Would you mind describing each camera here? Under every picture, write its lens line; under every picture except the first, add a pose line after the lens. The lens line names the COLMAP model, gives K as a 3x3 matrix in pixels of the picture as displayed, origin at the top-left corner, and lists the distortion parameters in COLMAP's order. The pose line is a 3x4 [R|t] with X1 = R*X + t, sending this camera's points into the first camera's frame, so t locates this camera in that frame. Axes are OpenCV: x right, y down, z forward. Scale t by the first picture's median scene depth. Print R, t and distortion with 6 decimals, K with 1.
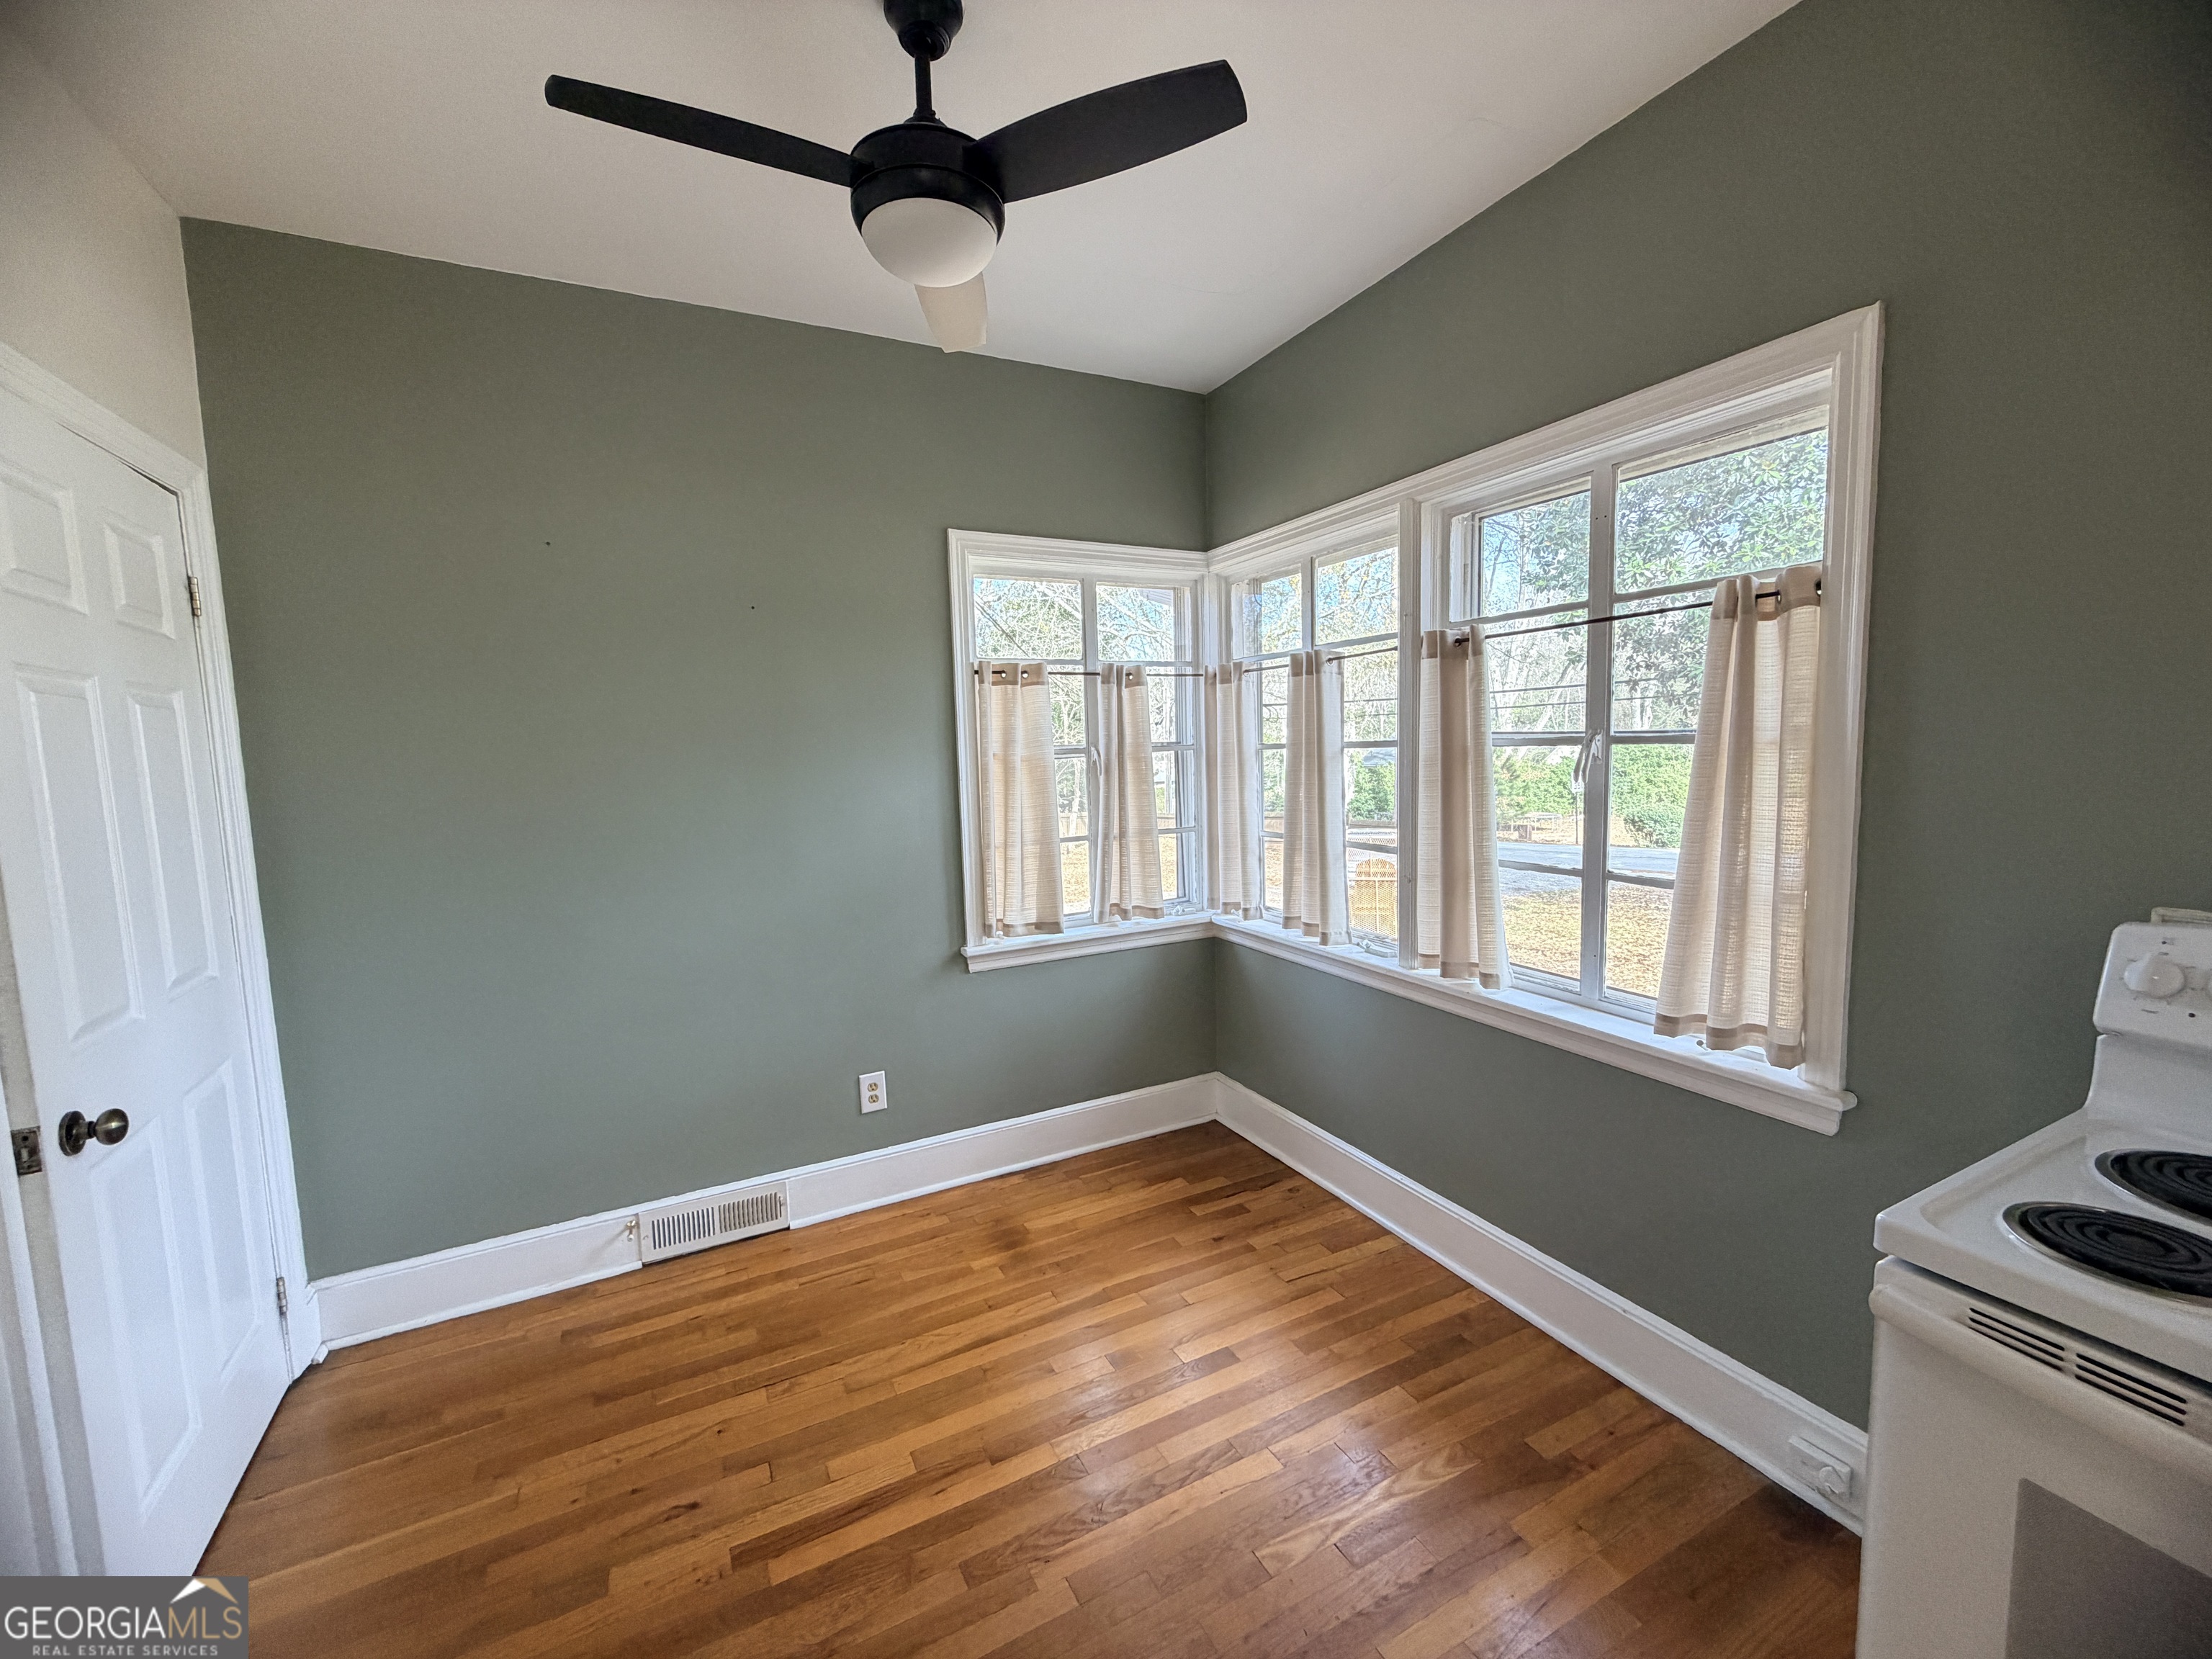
lens RADIAL K [[886.3, 0, 1085.2], [0, 886.3, 826.7], [0, 0, 1]] dist [0.006113, -0.000657]
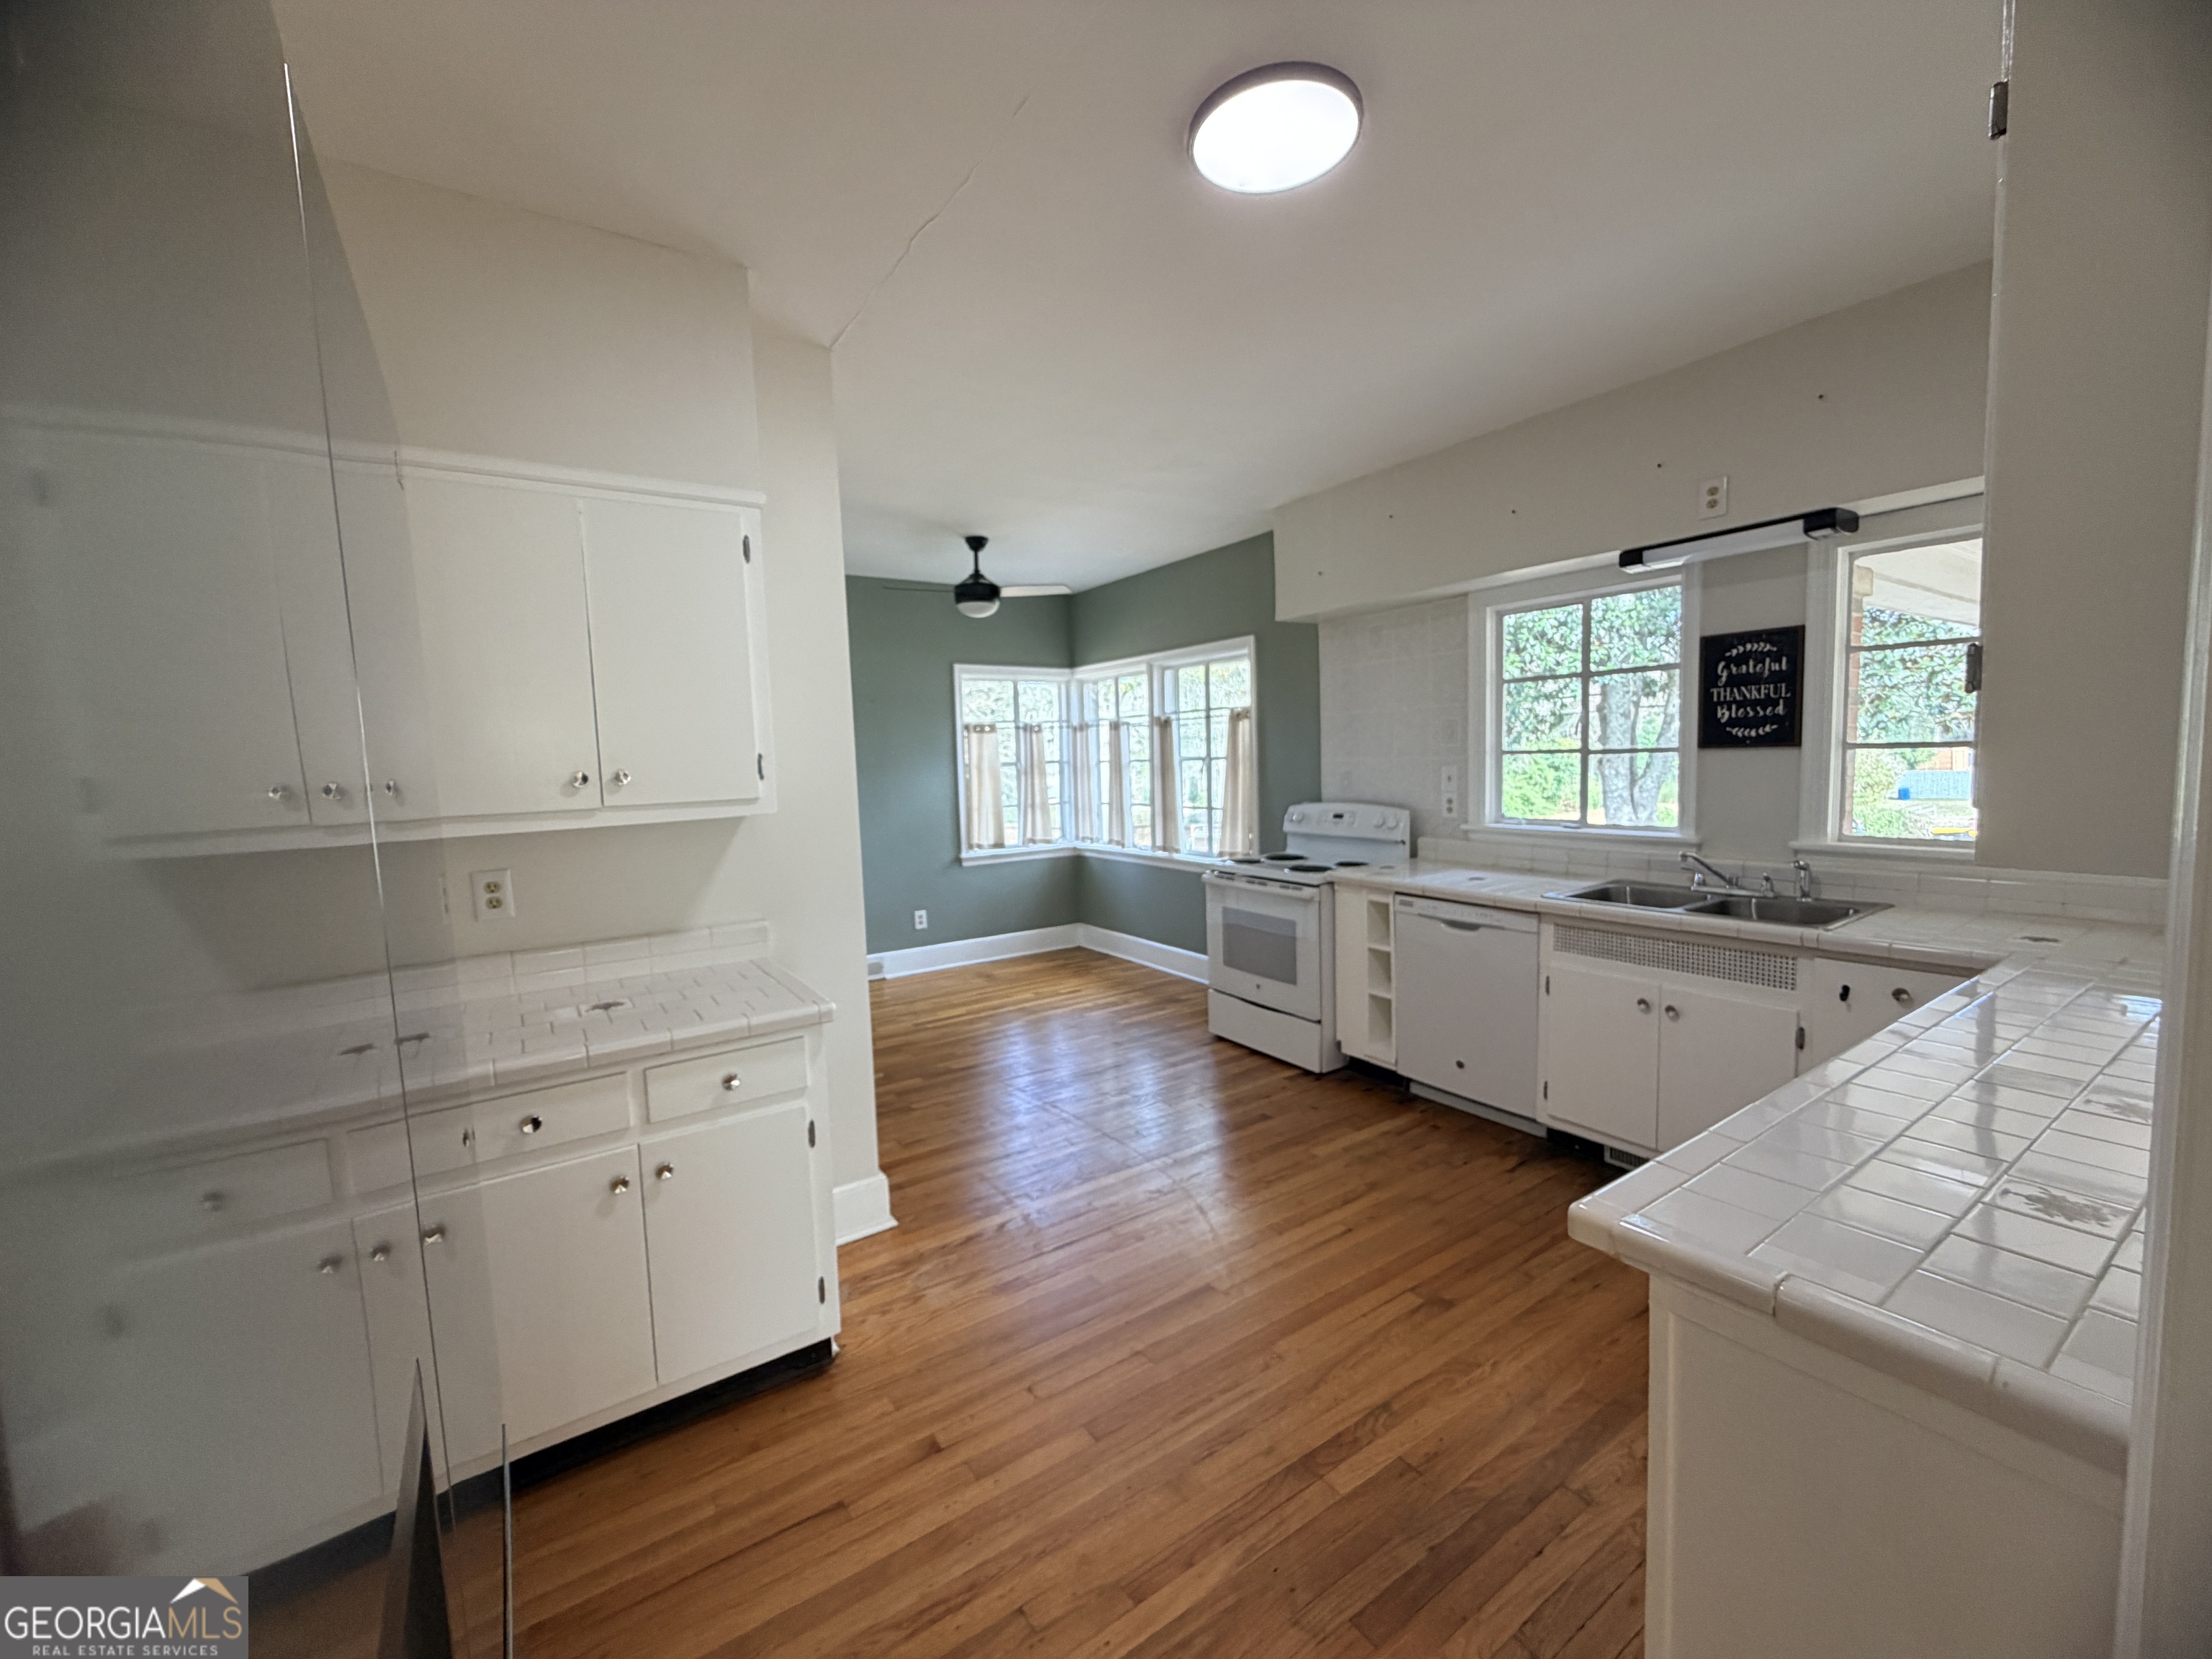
lens RADIAL K [[886.3, 0, 1107.6], [0, 886.3, 841.8], [0, 0, 1]] dist [0.006113, -0.000657]
pose [[0.989435, -0.010595, 0.144589, -0.092984], [0.011527, 0.999918, -0.005607, 0.118173], [-0.144518, 0.007214, 0.989476, -1.159665]]
